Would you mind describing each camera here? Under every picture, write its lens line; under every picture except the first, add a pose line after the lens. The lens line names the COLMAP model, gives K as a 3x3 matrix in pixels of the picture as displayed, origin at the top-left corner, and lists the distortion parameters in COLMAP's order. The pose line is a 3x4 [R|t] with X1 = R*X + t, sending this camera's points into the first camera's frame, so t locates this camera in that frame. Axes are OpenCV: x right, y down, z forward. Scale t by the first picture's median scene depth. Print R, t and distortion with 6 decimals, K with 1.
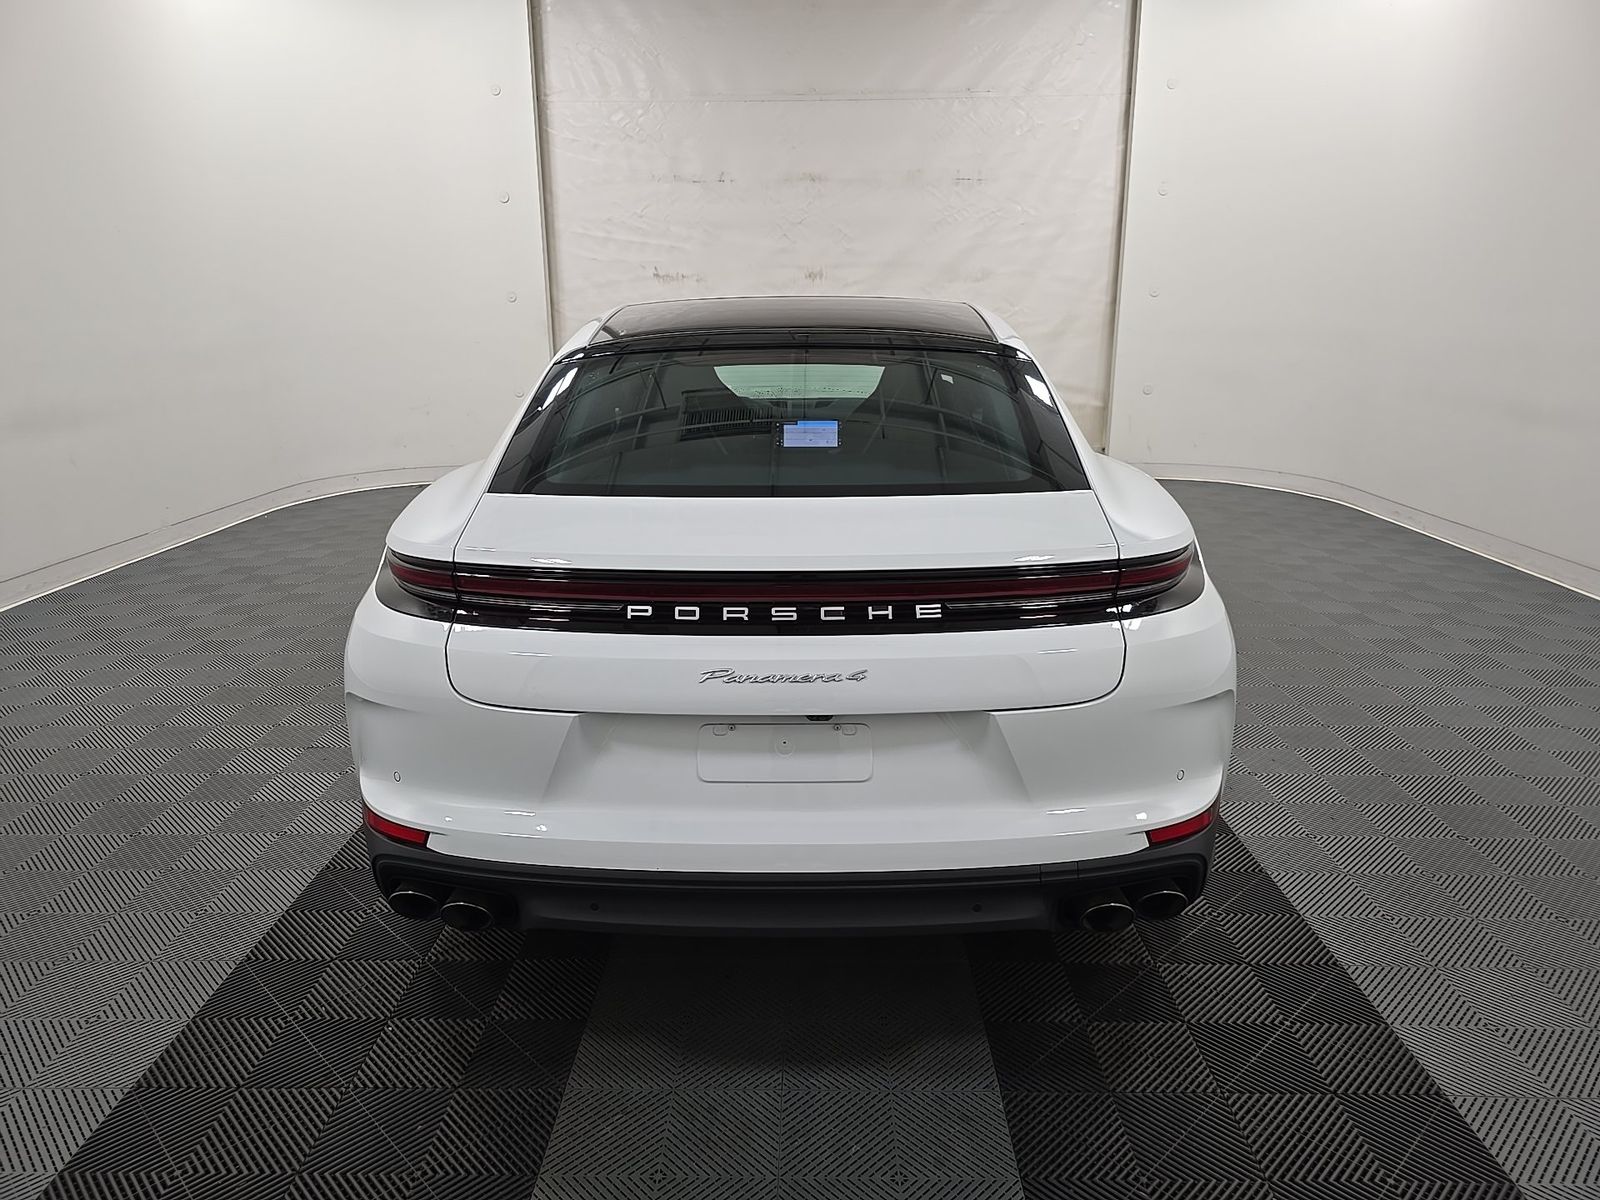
lens RADIAL K [[1095.1, 0, 746.5], [0, 1095.1, 595.9], [0, 0, 1]] dist [0.050658, -0.002945]
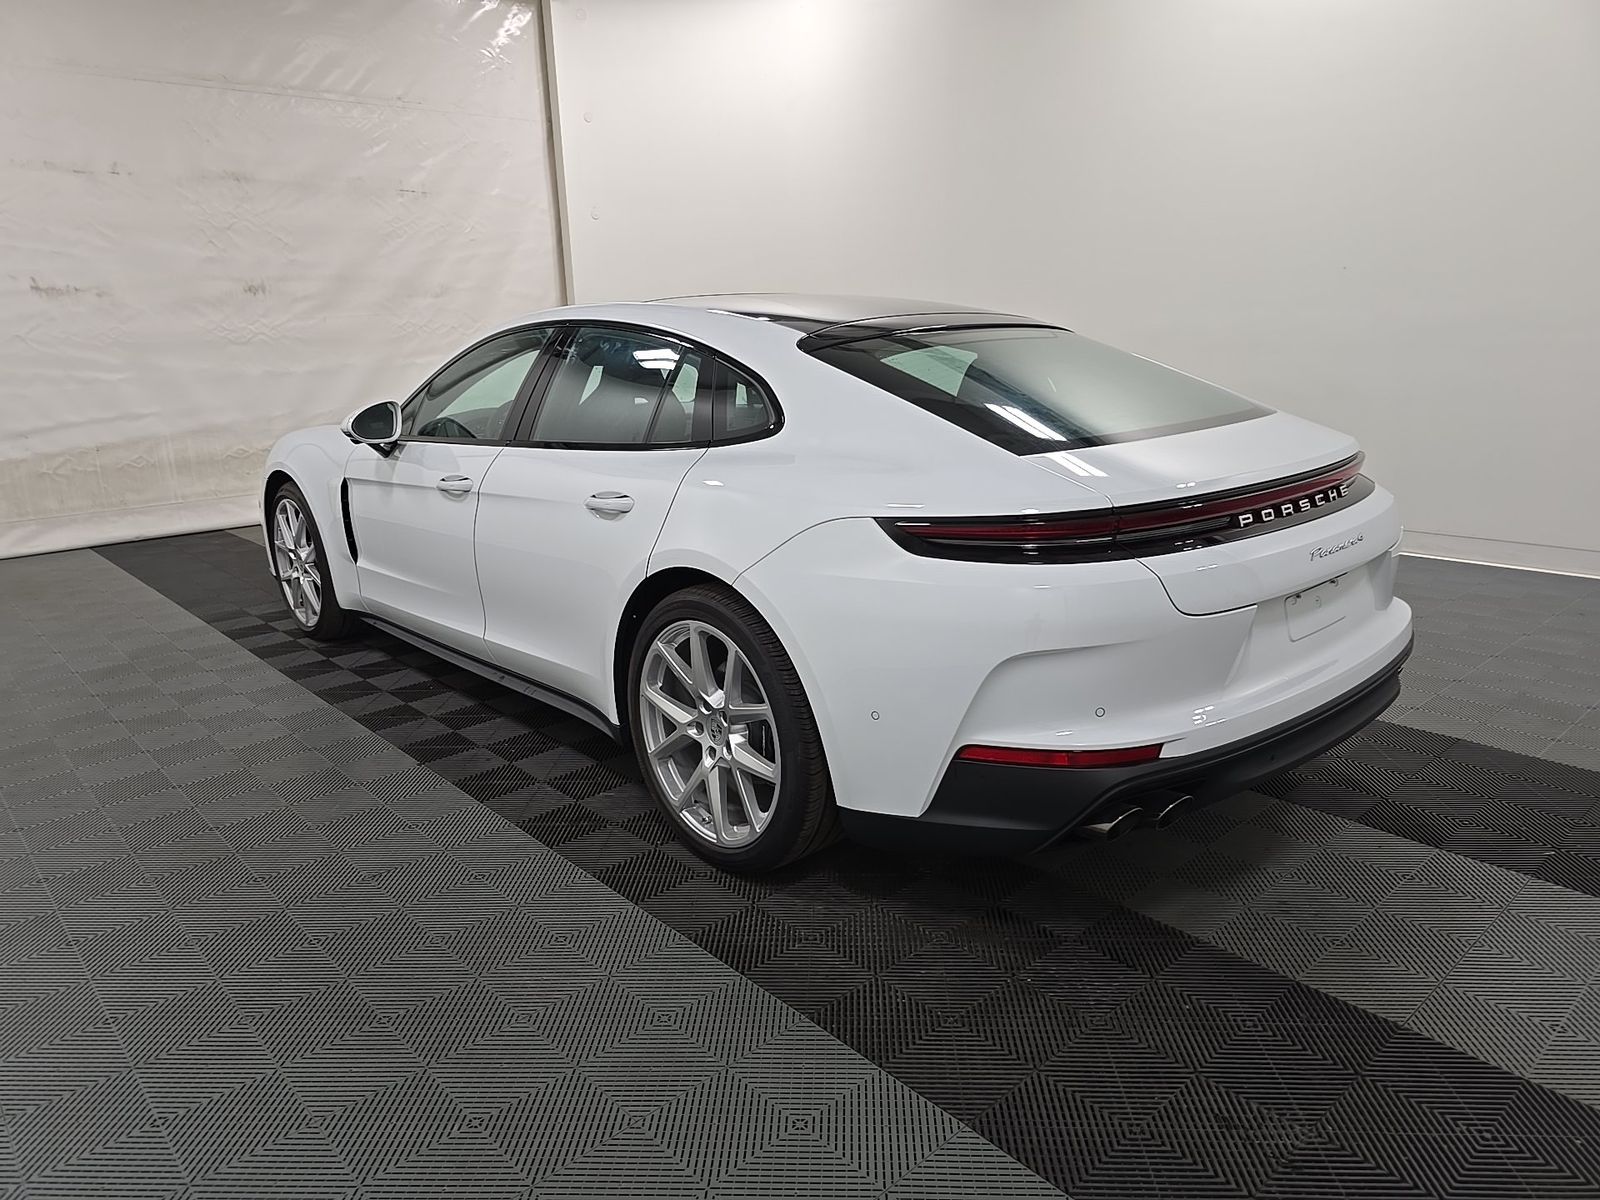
lens RADIAL K [[1145.6, 0, 800.0], [0, 1145.6, 600.0], [0, 0, 1]] dist [0.003895, -0.003752]
pose [[0.705013, -0.180576, 0.685820, -0.301674], [0.201875, 0.978133, 0.050019, -0.013828], [-0.679856, 0.103186, 0.726050, 0.089272]]
